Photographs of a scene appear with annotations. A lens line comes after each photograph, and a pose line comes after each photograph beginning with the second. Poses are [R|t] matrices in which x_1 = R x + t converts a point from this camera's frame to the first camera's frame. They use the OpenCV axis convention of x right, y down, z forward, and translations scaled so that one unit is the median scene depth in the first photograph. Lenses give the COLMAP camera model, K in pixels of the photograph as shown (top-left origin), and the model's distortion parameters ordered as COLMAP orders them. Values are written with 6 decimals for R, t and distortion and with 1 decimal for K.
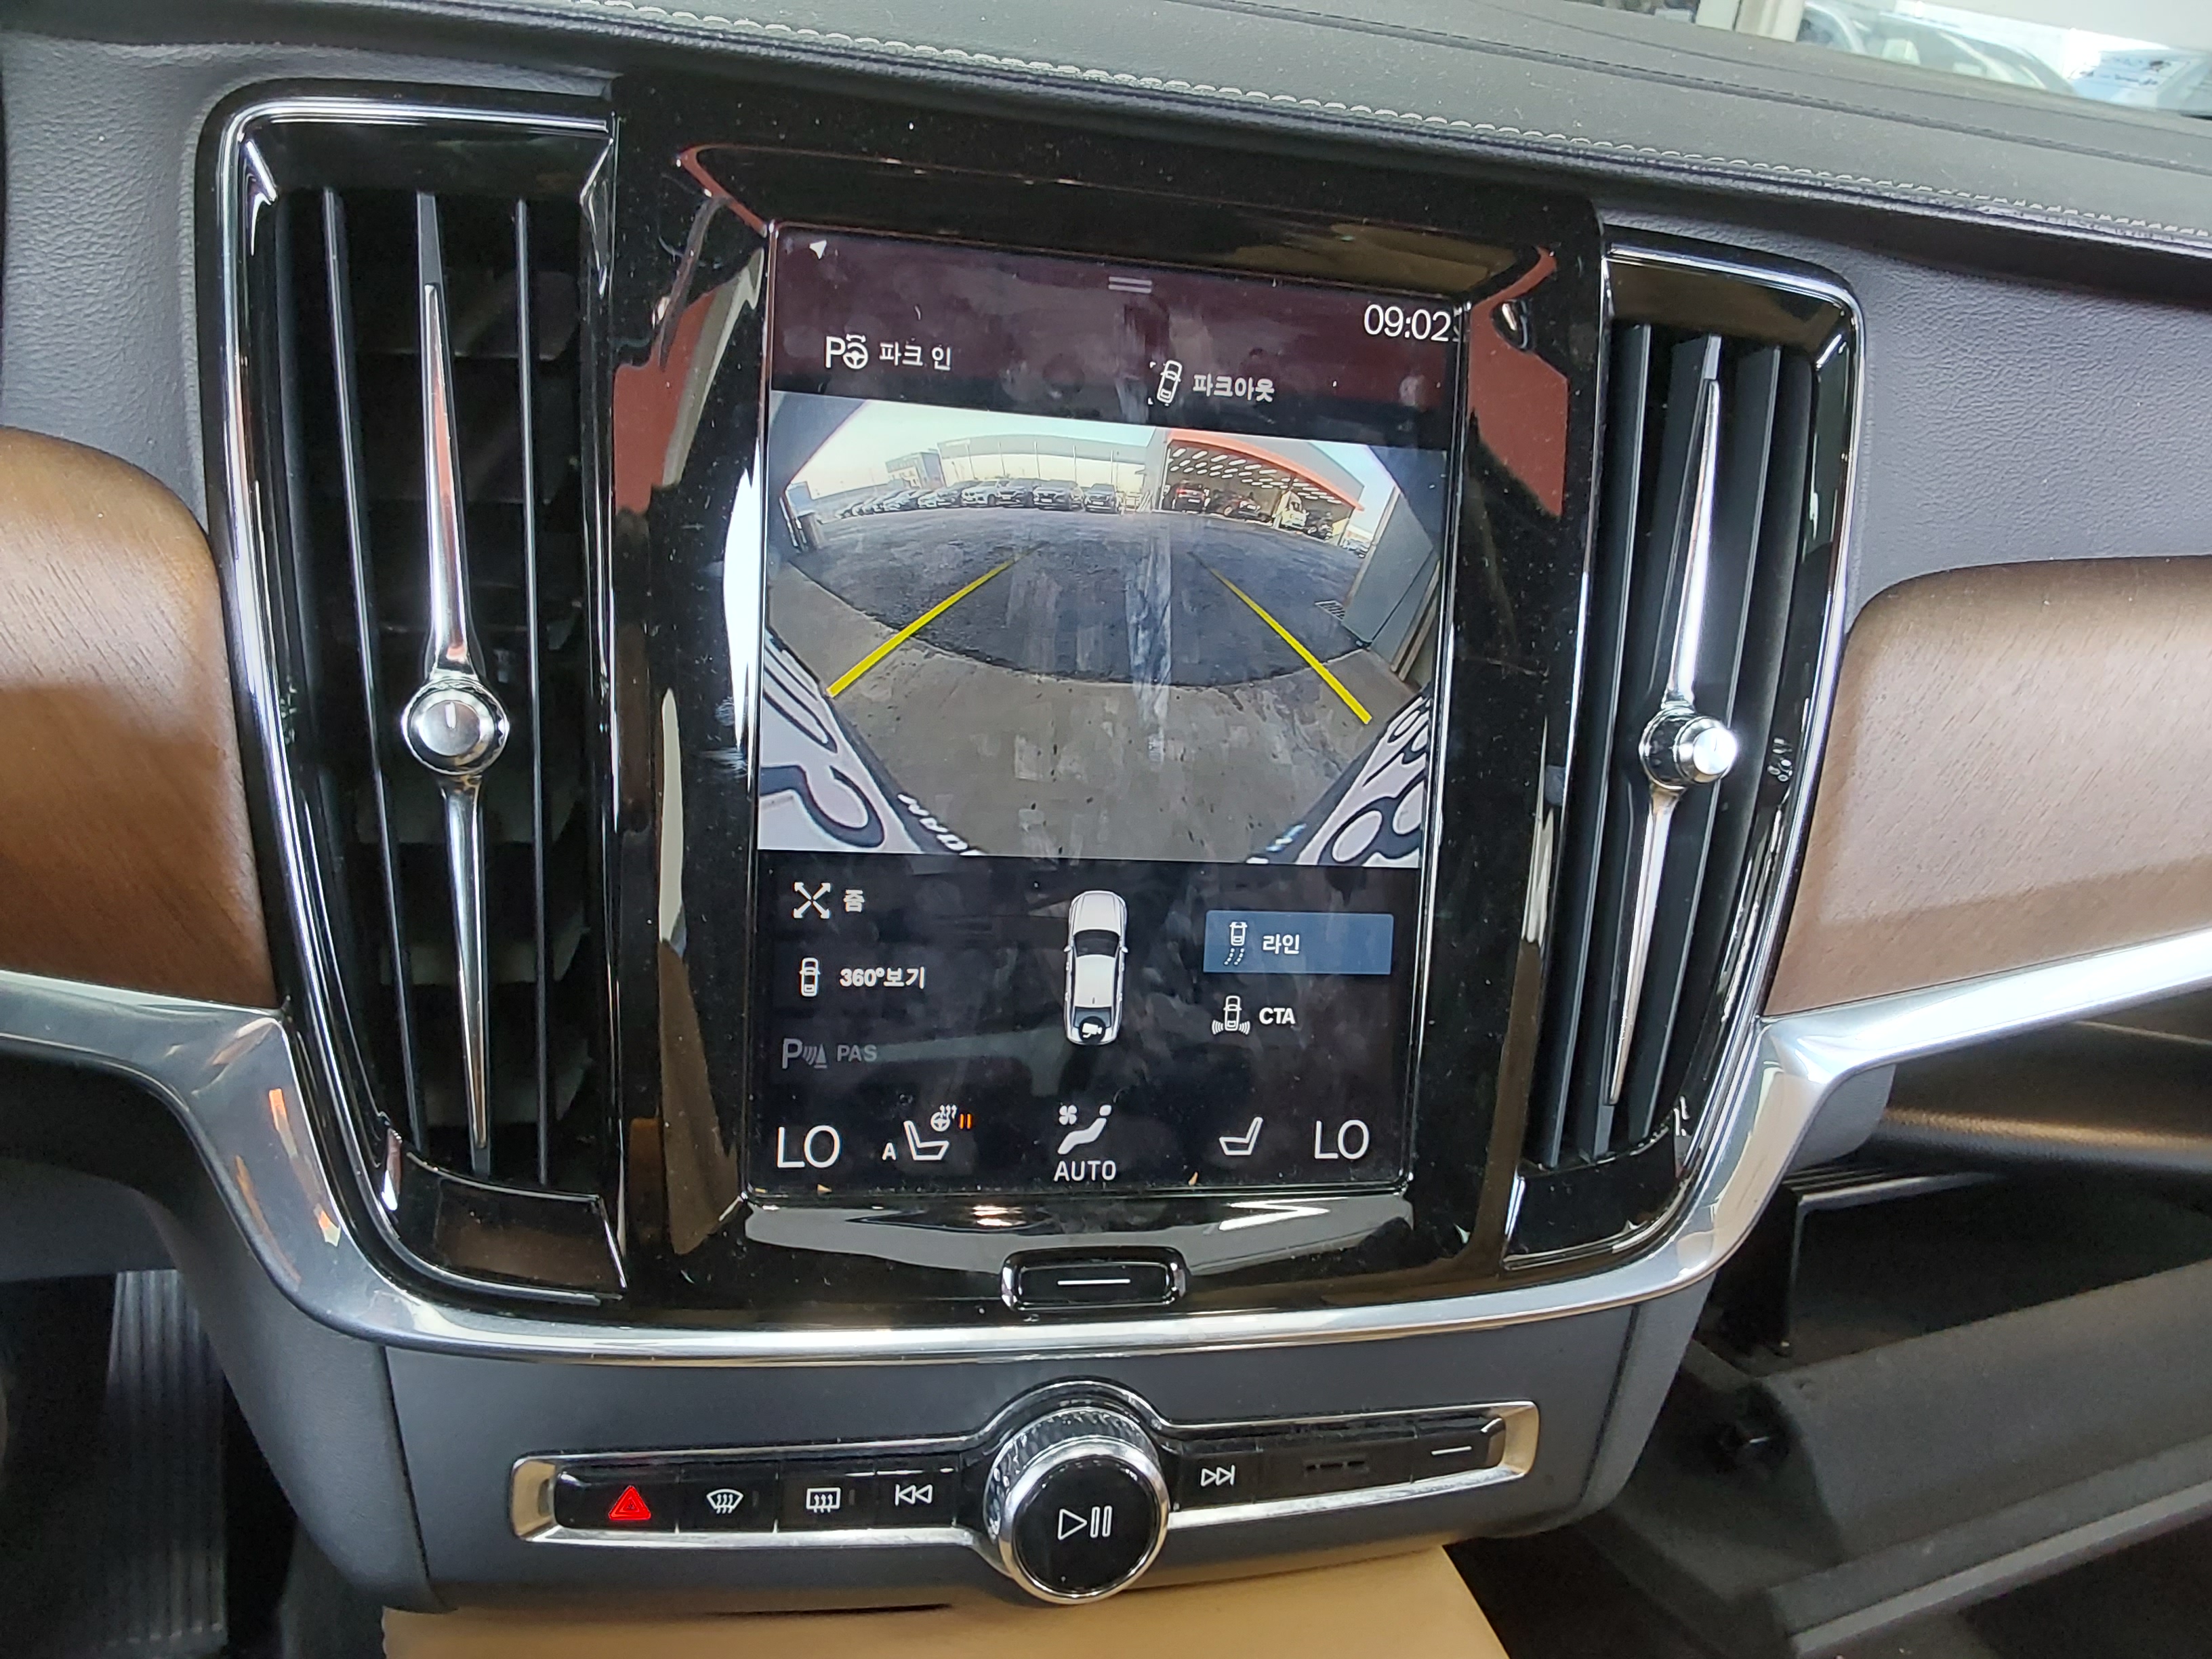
lens RADIAL K [[1760.3, 0, 1106.0], [0, 1760.3, 829.5], [0, 0, 1]] dist [0.125000, -0.210981]
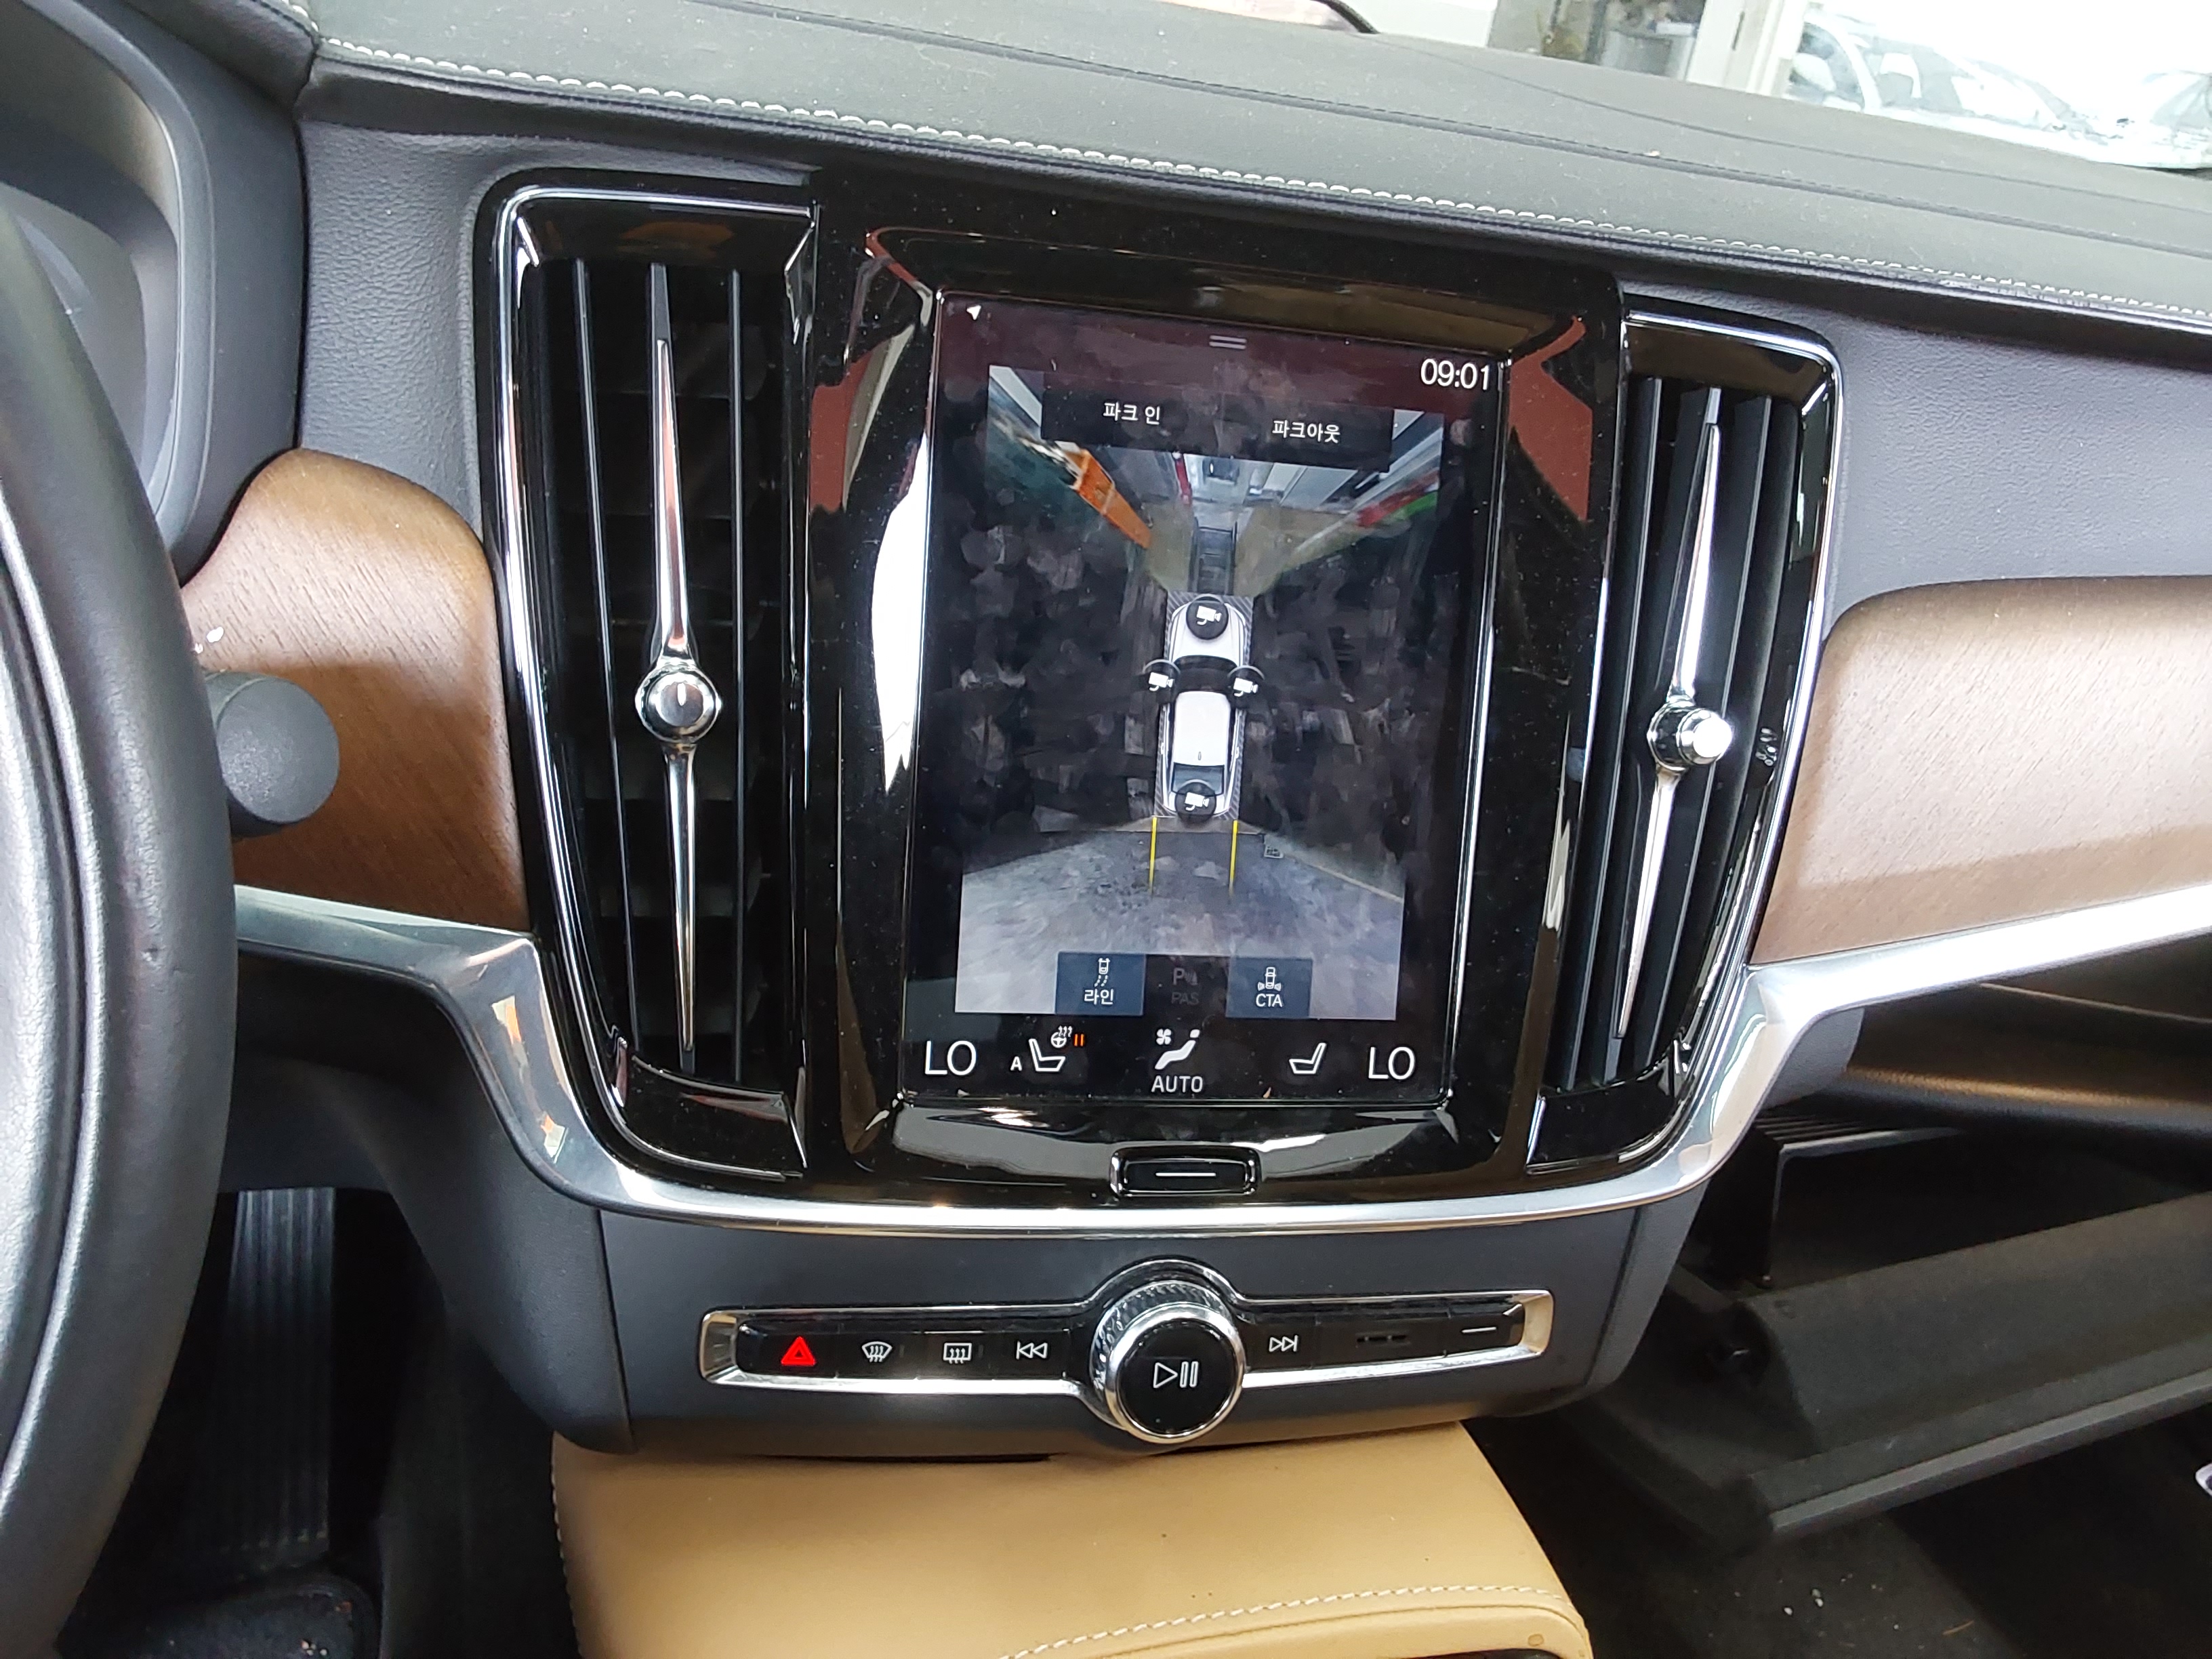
lens RADIAL K [[1736.0, 0, 1106.0], [0, 1736.0, 829.5], [0, 0, 1]] dist [0.140093, -0.245154]
pose [[0.999927, 0.012100, -0.000025, -0.062156], [-0.012100, 0.999927, 0.000258, 0.022210], [0.000028, -0.000258, 1.000000, -0.175938]]
